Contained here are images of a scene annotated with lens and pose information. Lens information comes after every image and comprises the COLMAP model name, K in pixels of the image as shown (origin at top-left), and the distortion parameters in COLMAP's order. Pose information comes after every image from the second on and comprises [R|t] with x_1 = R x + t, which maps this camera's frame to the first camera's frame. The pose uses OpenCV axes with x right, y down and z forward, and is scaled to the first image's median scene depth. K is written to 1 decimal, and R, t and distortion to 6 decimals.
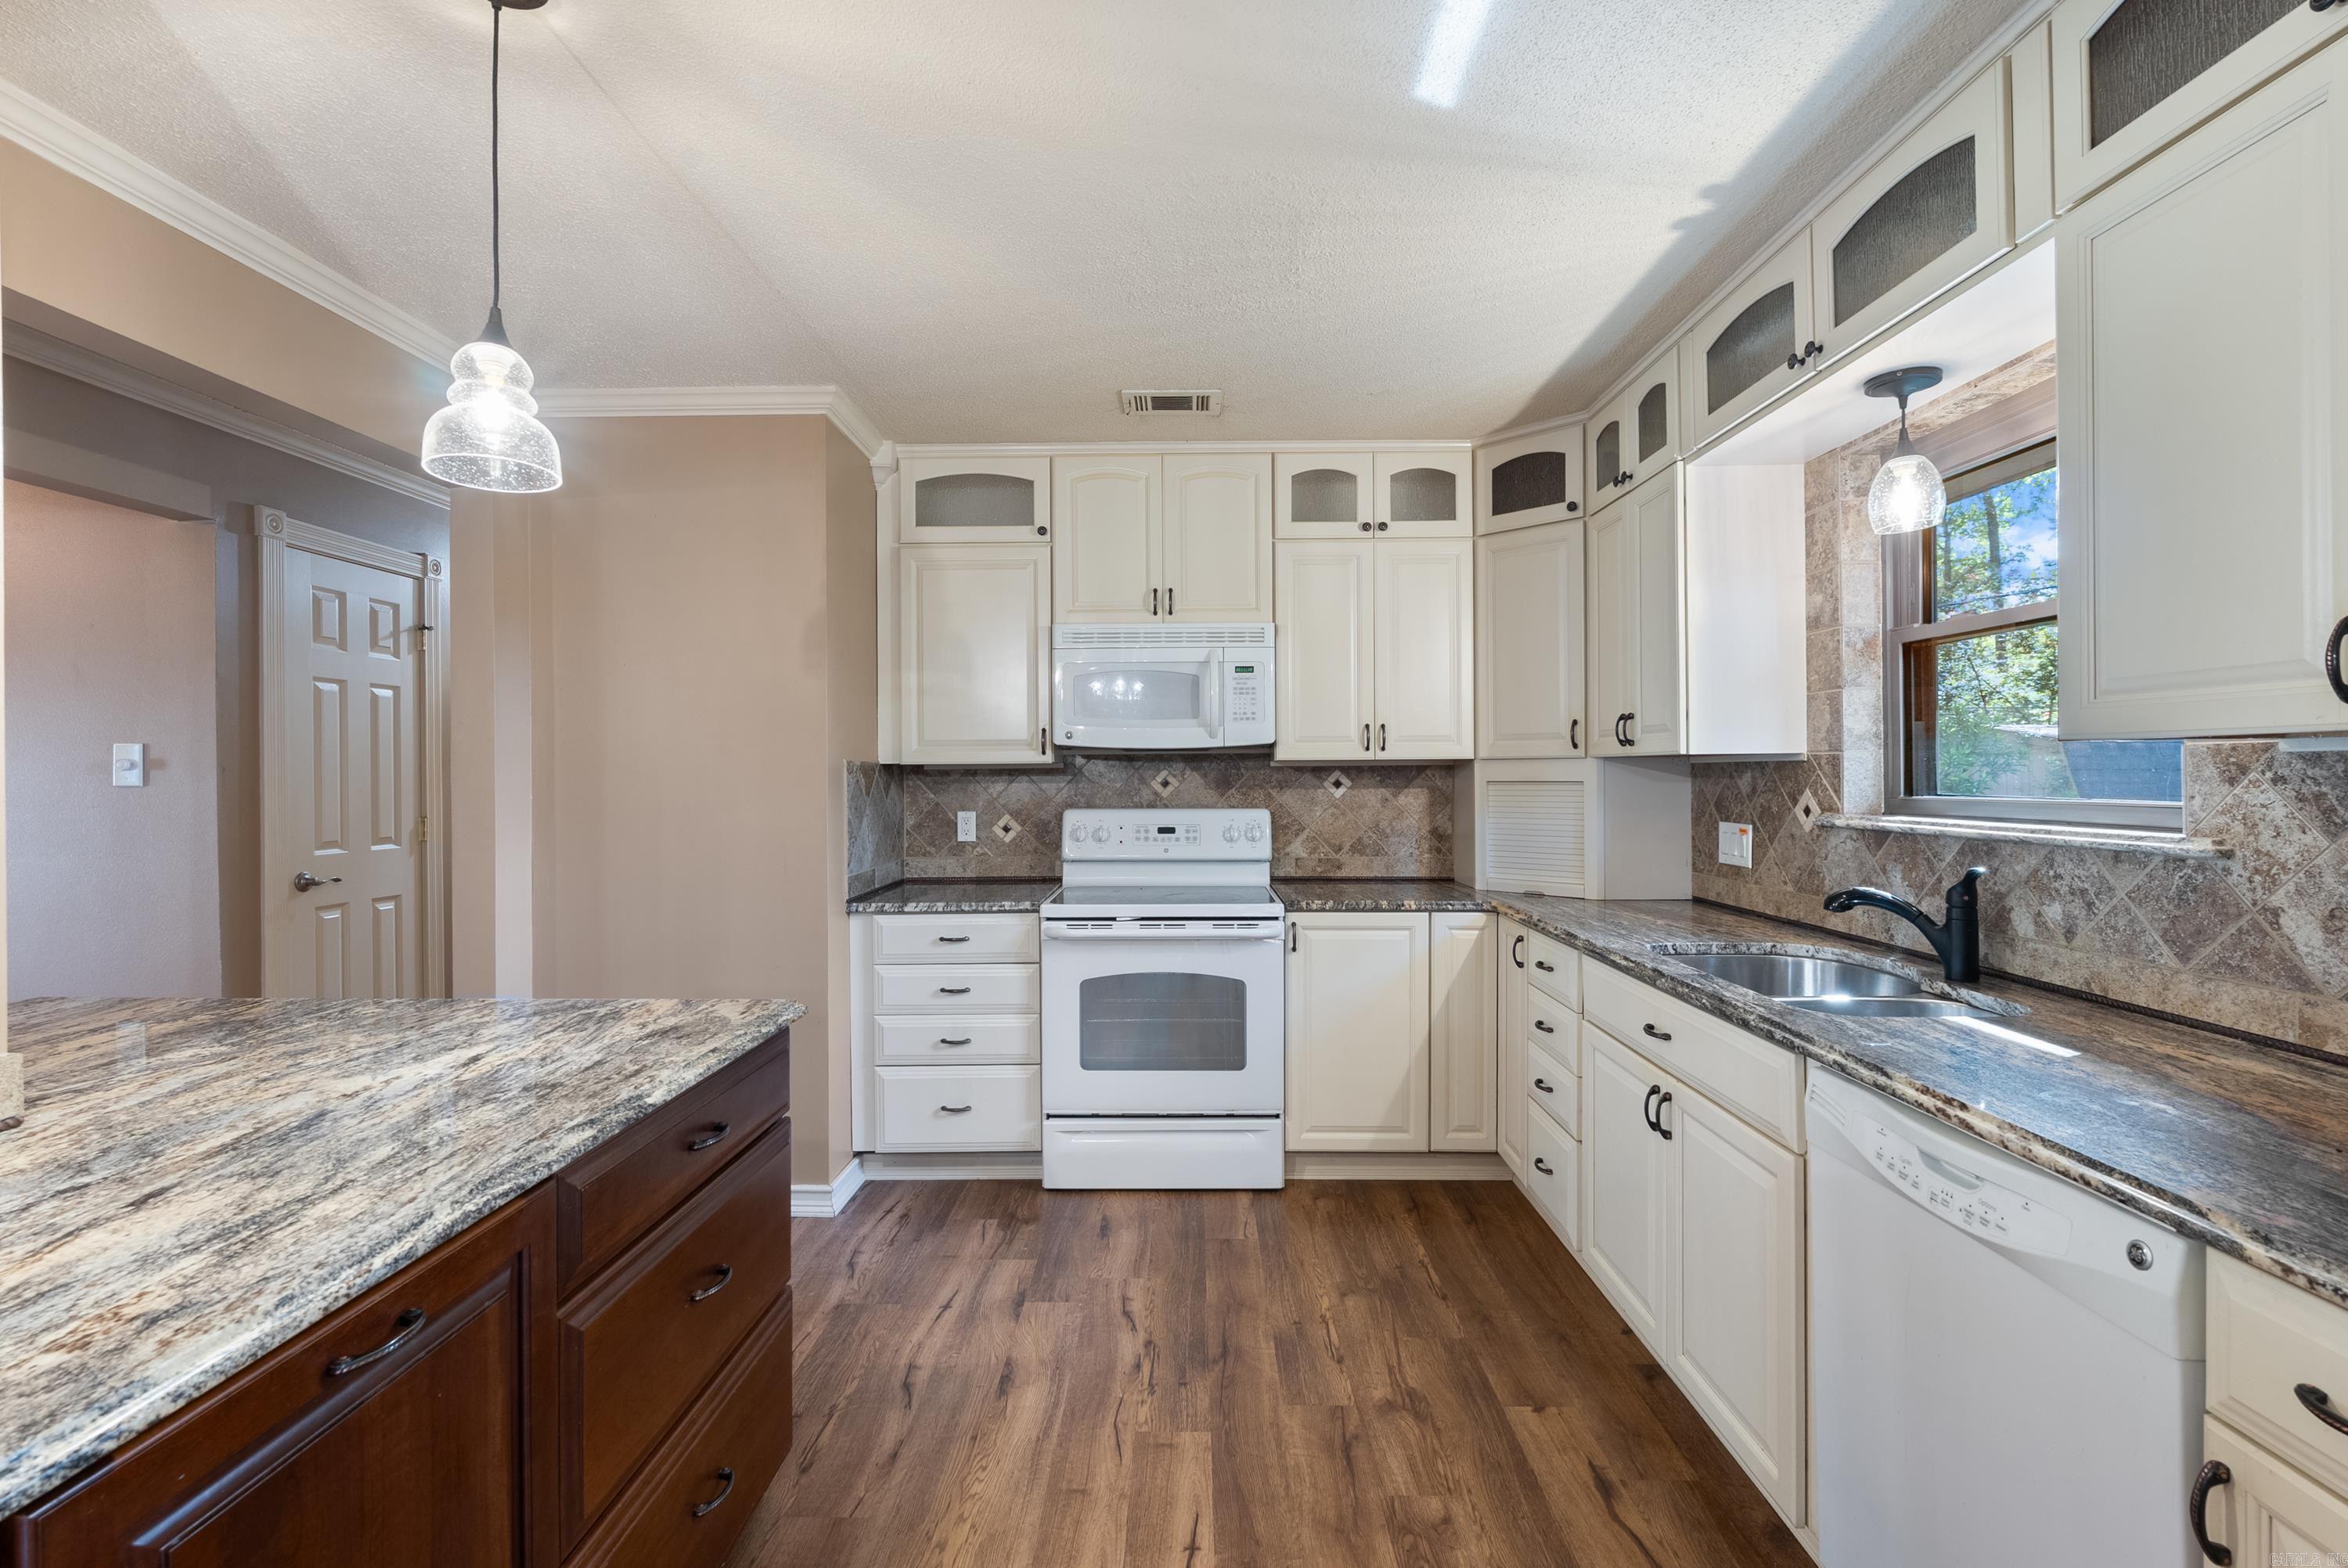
lens RADIAL K [[1043.8, 0, 1174.1], [0, 1043.8, 773.0], [0, 0, 1]] dist [-0.008746, 0.001295]
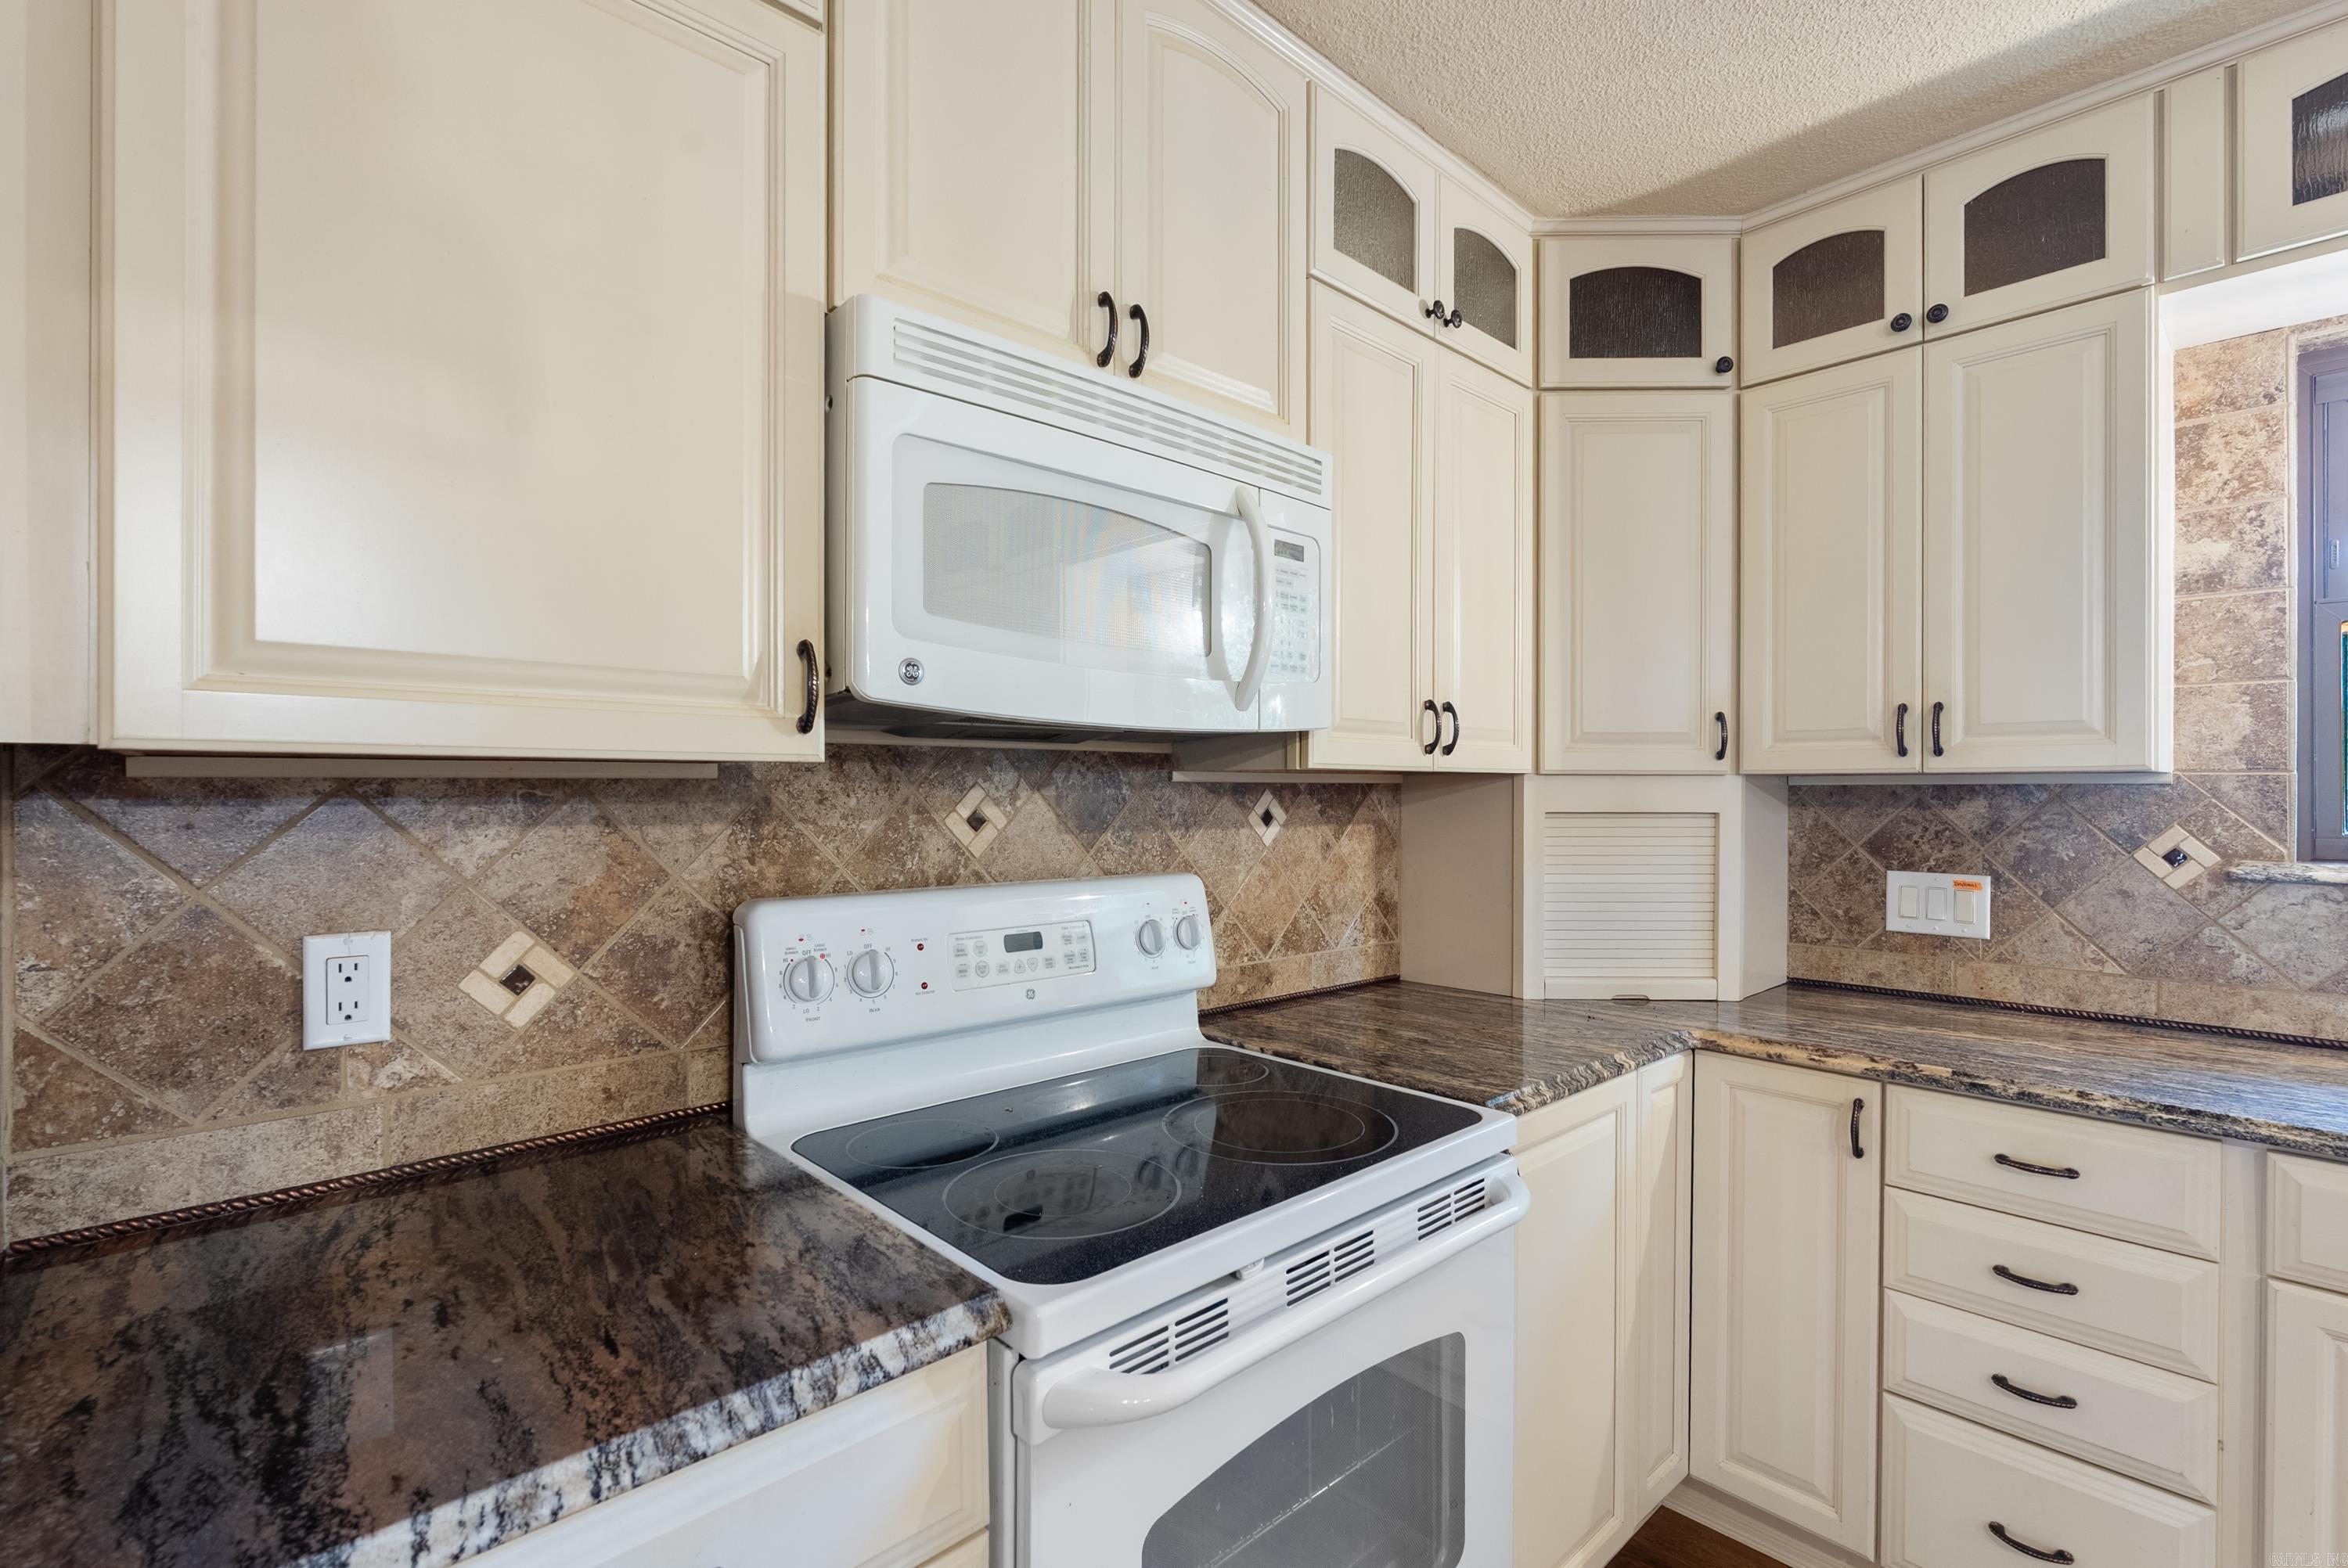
lens RADIAL K [[1043.8, 0, 1179.8], [0, 1043.8, 795.3], [0, 0, 1]] dist [-0.008746, 0.001295]
pose [[0.719645, 0.004858, 0.694325, -0.283593], [-0.005725, 0.999983, -0.001062, 0.000141], [-0.694318, -0.003211, 0.719661, 0.807798]]
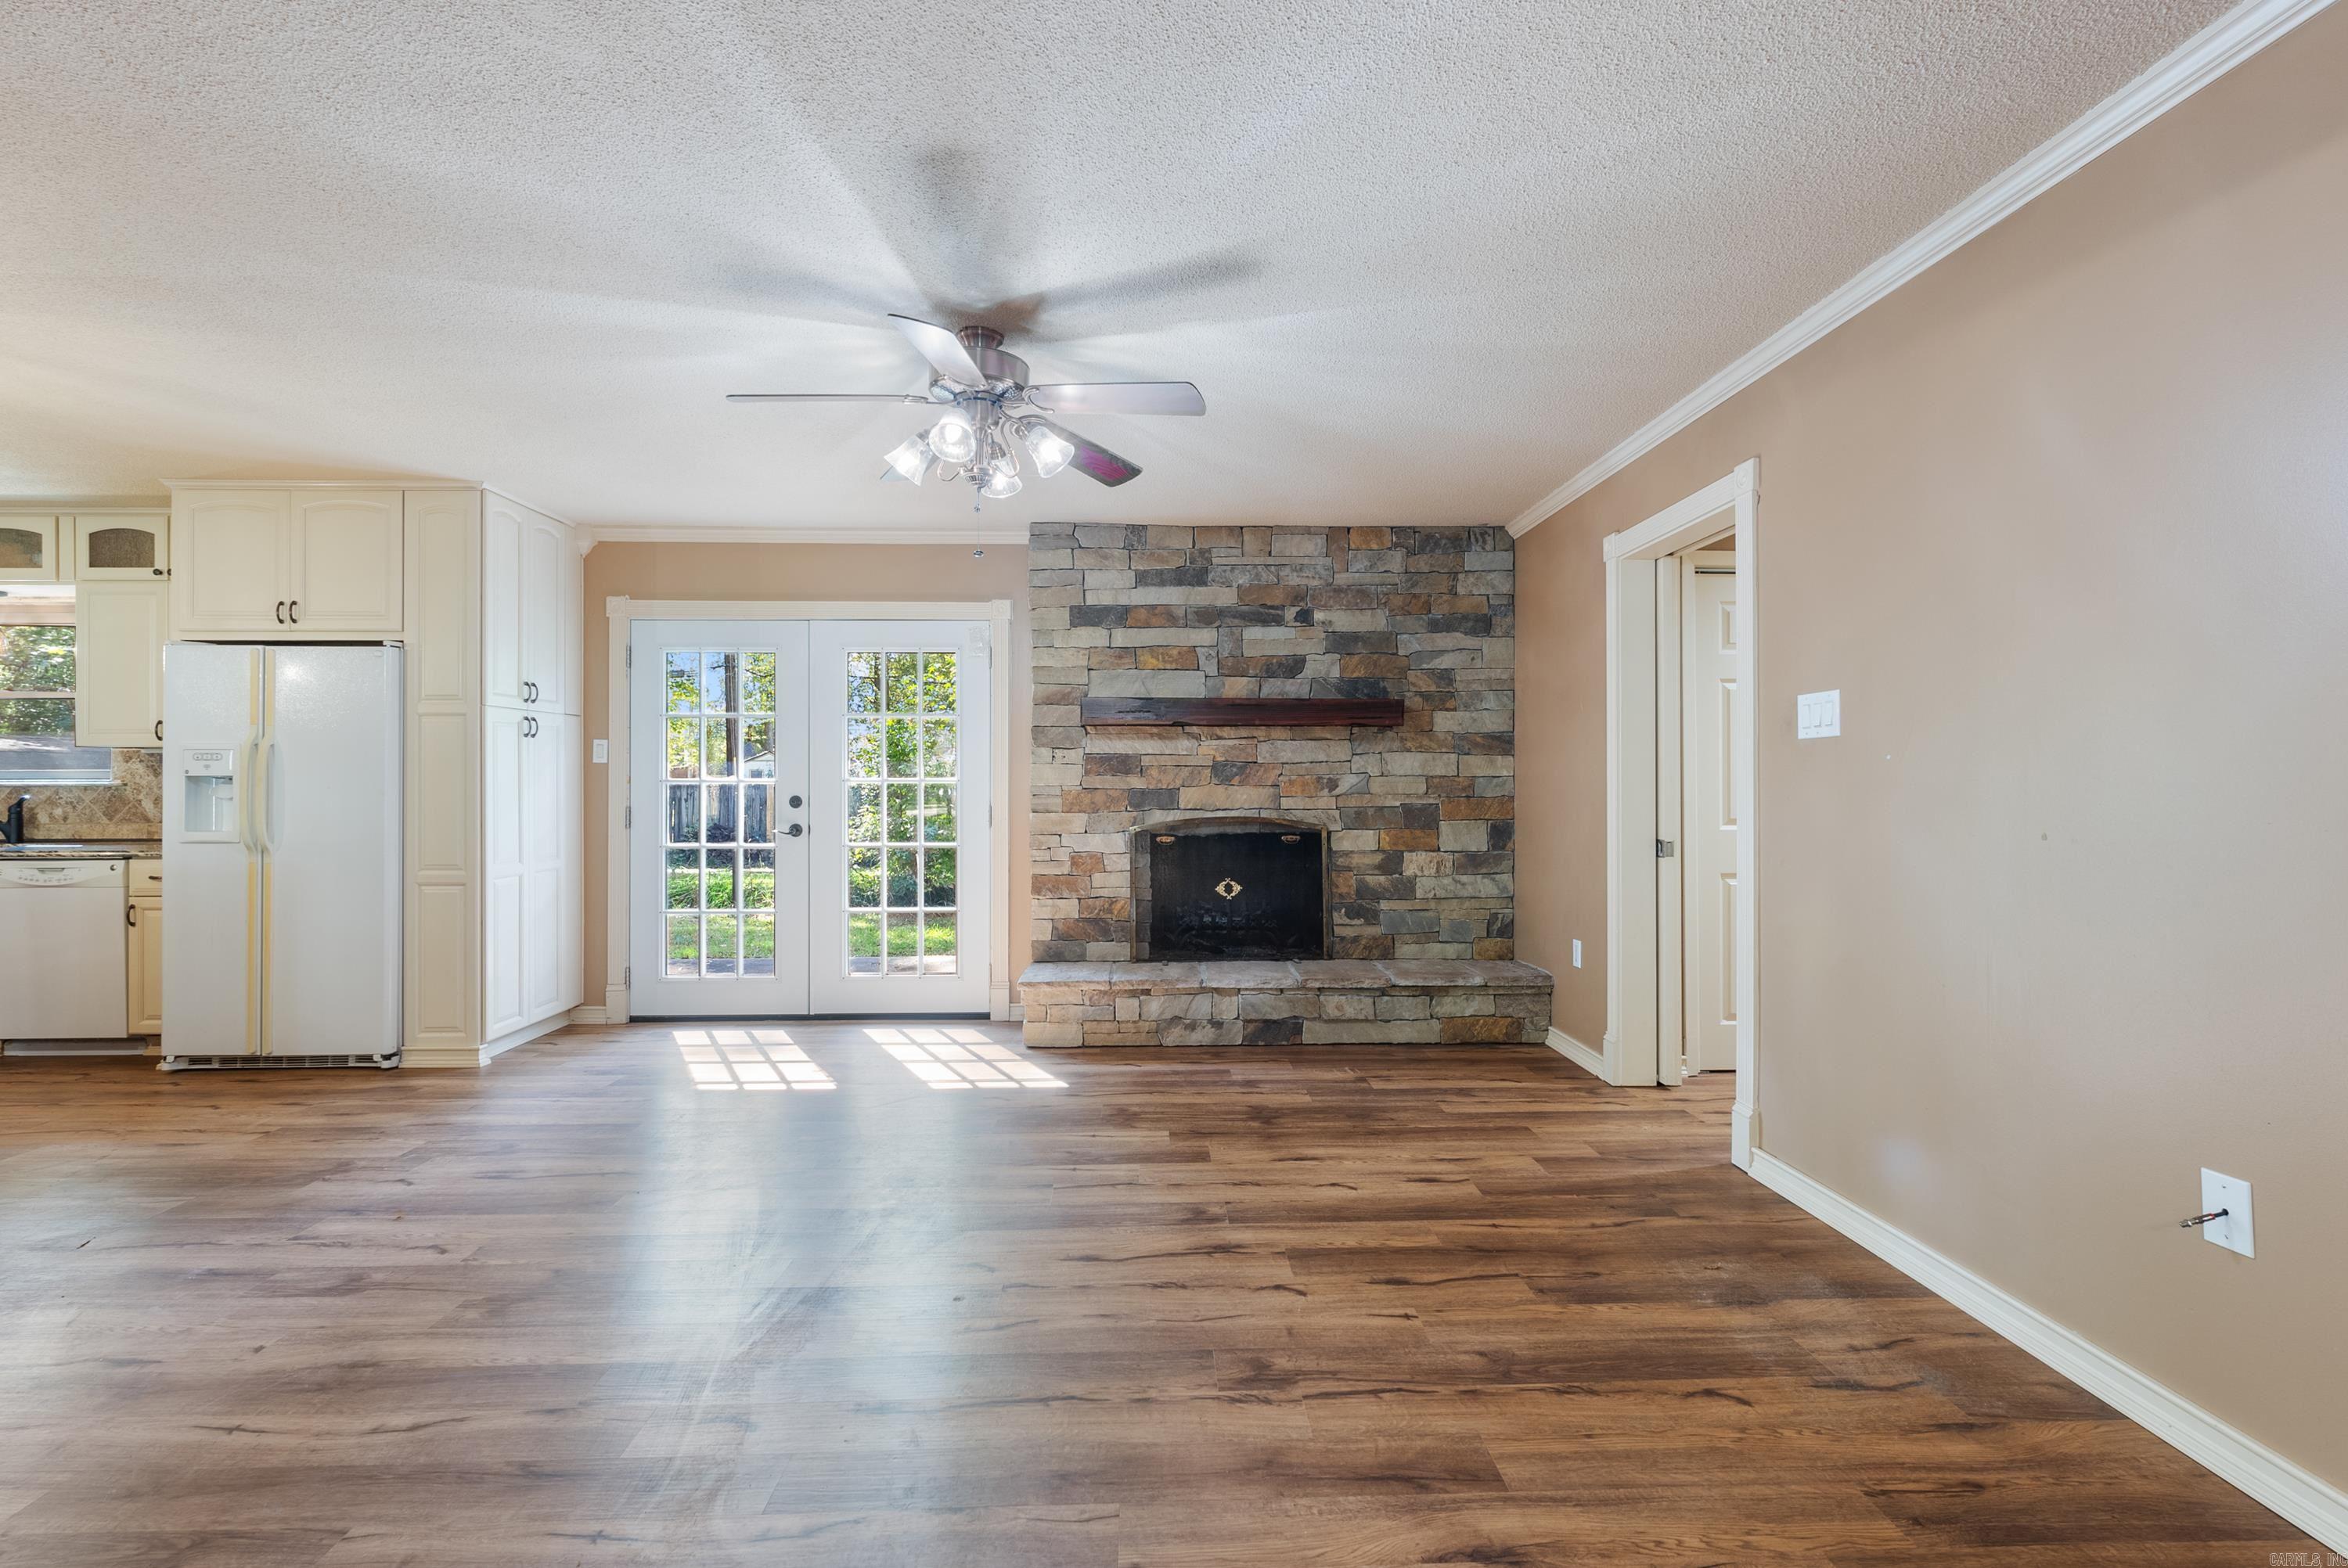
lens RADIAL K [[1043.8, 0, 1184.7], [0, 1043.8, 774.7], [0, 0, 1]] dist [-0.008746, 0.001295]
pose [[-0.050444, 0.010530, 0.998671, -1.165226], [0.003905, 0.999939, -0.010346, 0.046807], [-0.998719, 0.003378, -0.050482, -1.046928]]
